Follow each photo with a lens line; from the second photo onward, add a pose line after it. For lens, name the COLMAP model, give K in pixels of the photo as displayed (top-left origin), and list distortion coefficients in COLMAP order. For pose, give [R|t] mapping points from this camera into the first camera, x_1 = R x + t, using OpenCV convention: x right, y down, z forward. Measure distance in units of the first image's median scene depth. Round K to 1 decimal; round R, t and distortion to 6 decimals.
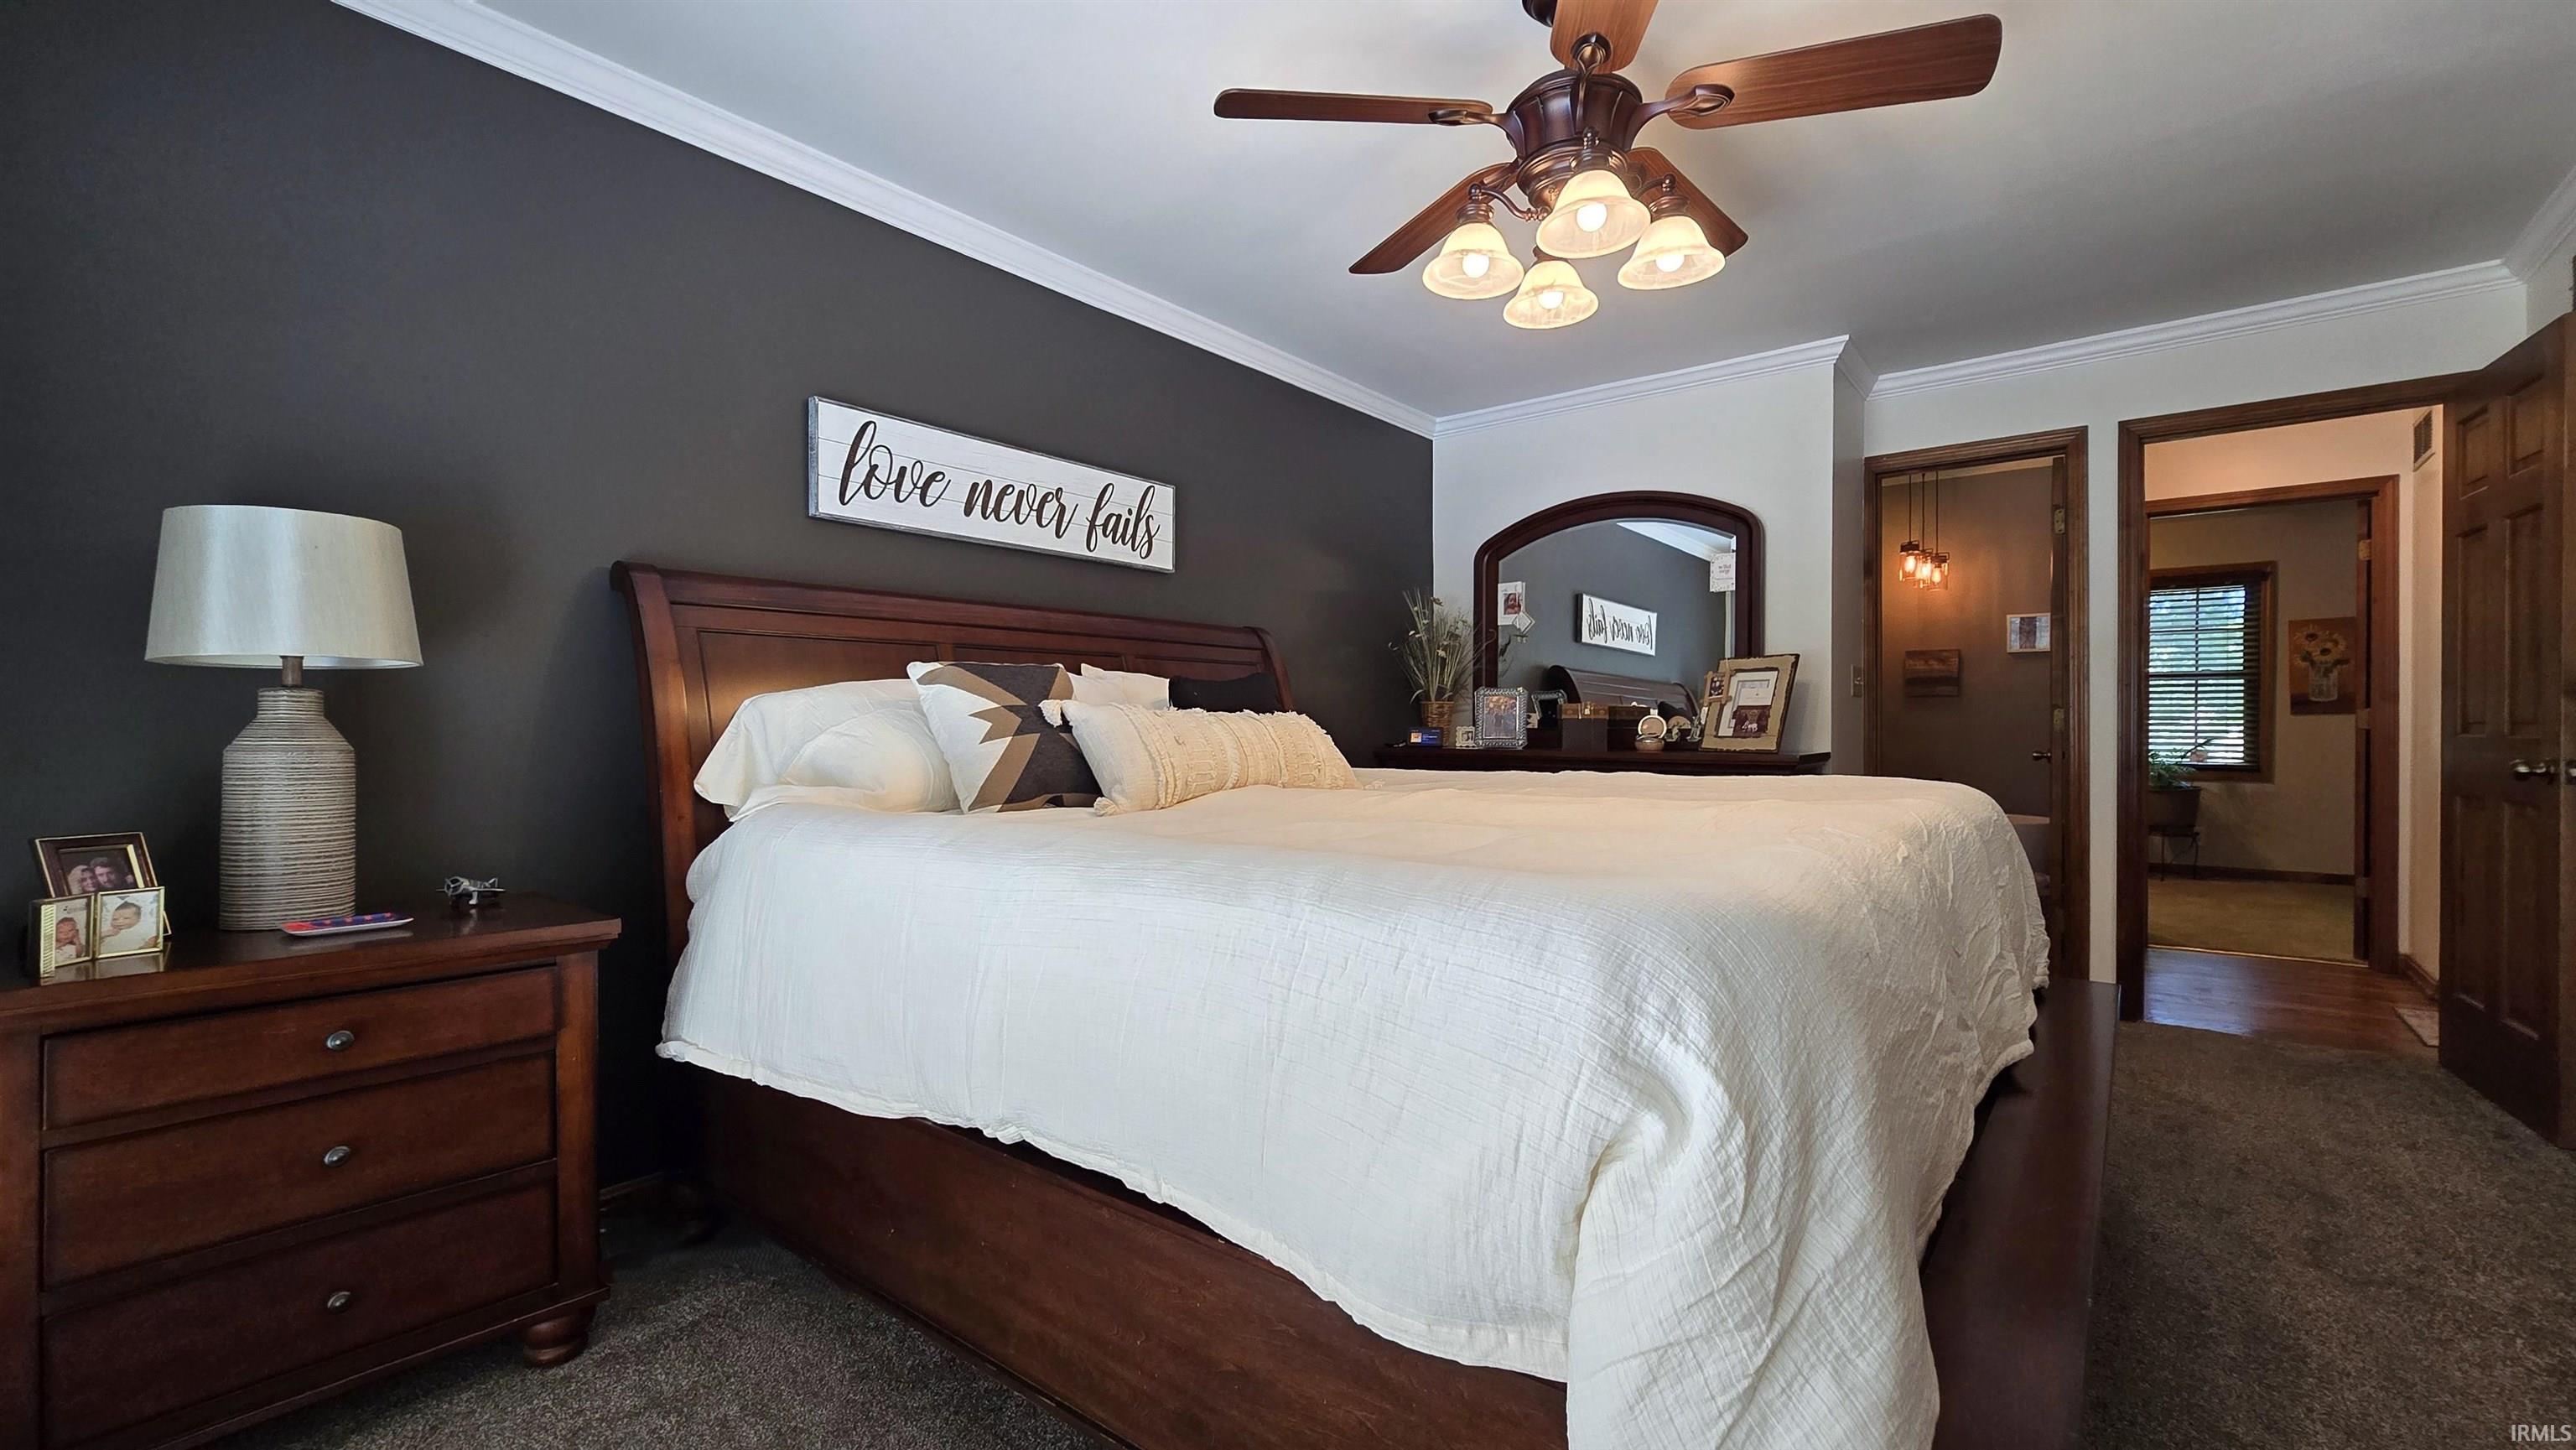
lens RADIAL K [[1056.2, 0, 1291.9], [0, 1056.2, 726.9], [0, 0, 1]] dist [-0.003691, -0.000584]
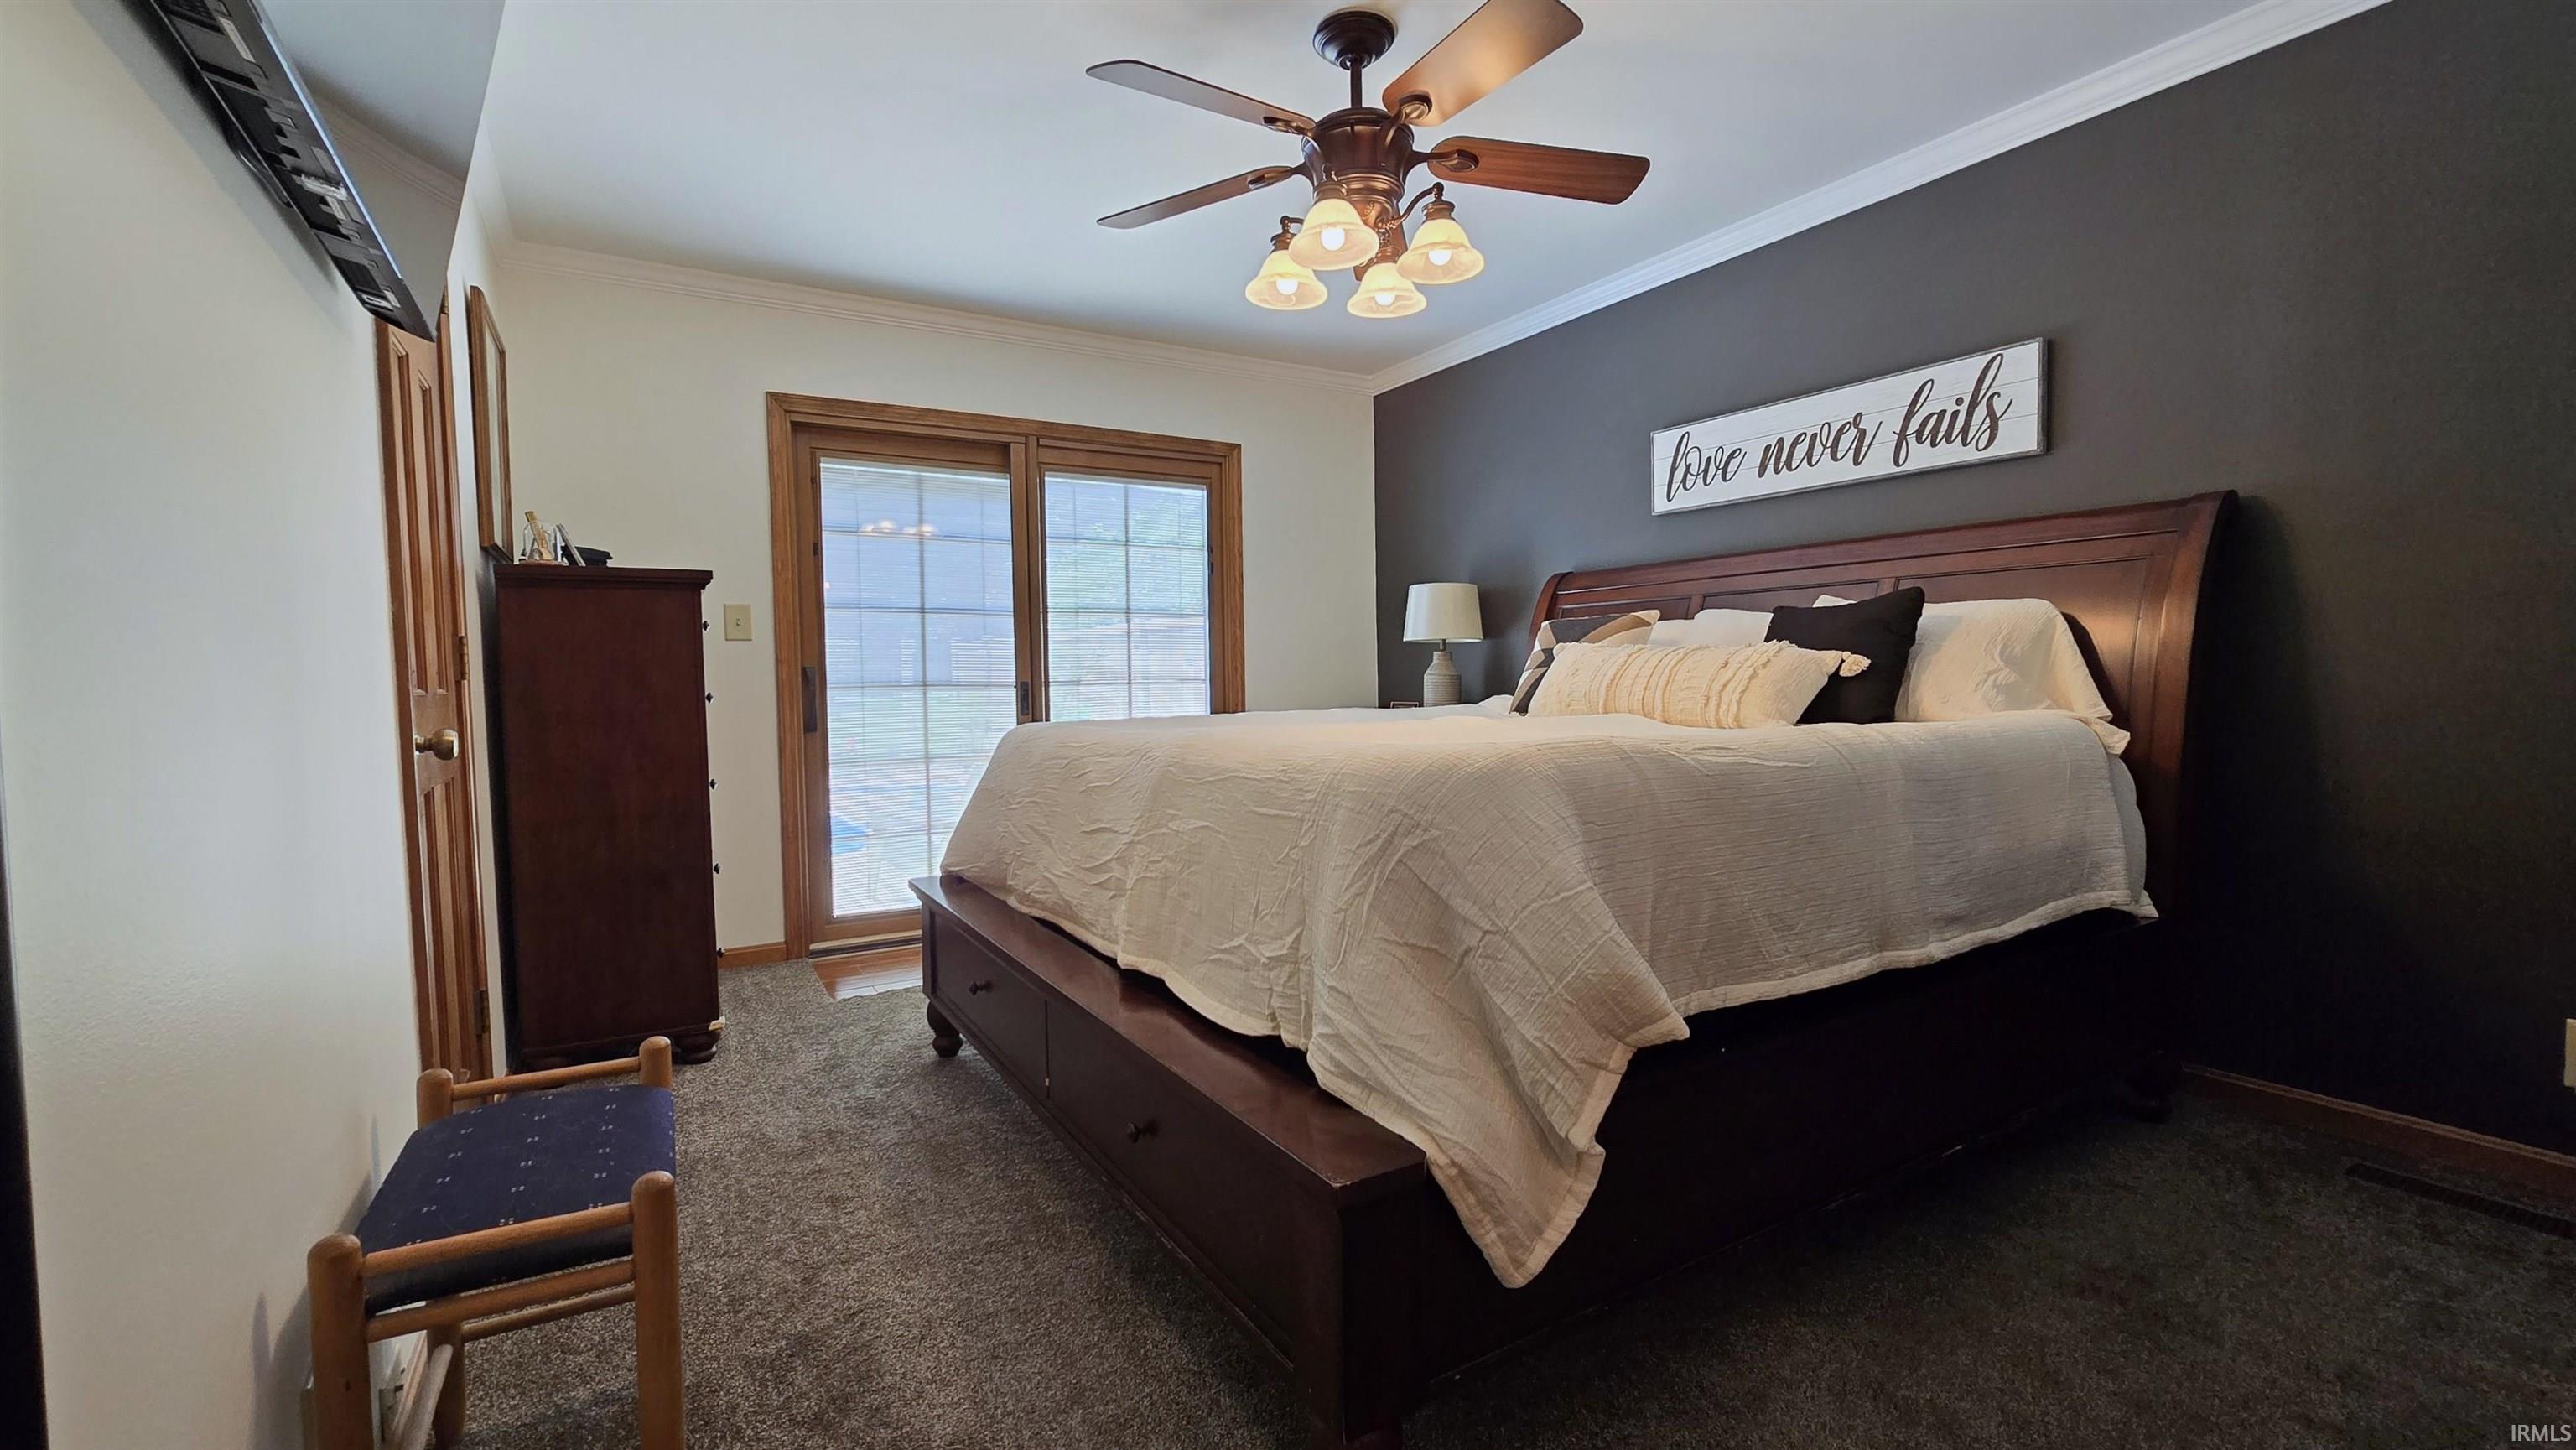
lens RADIAL K [[1056.2, 0, 1288.9], [0, 1056.2, 726.2], [0, 0, 1]] dist [-0.003691, -0.000584]
pose [[-0.343670, 0.050151, -0.937751, 0.917750], [0.008073, 0.998694, 0.050451, 0.008113], [0.939056, 0.009768, -0.343625, 0.876897]]
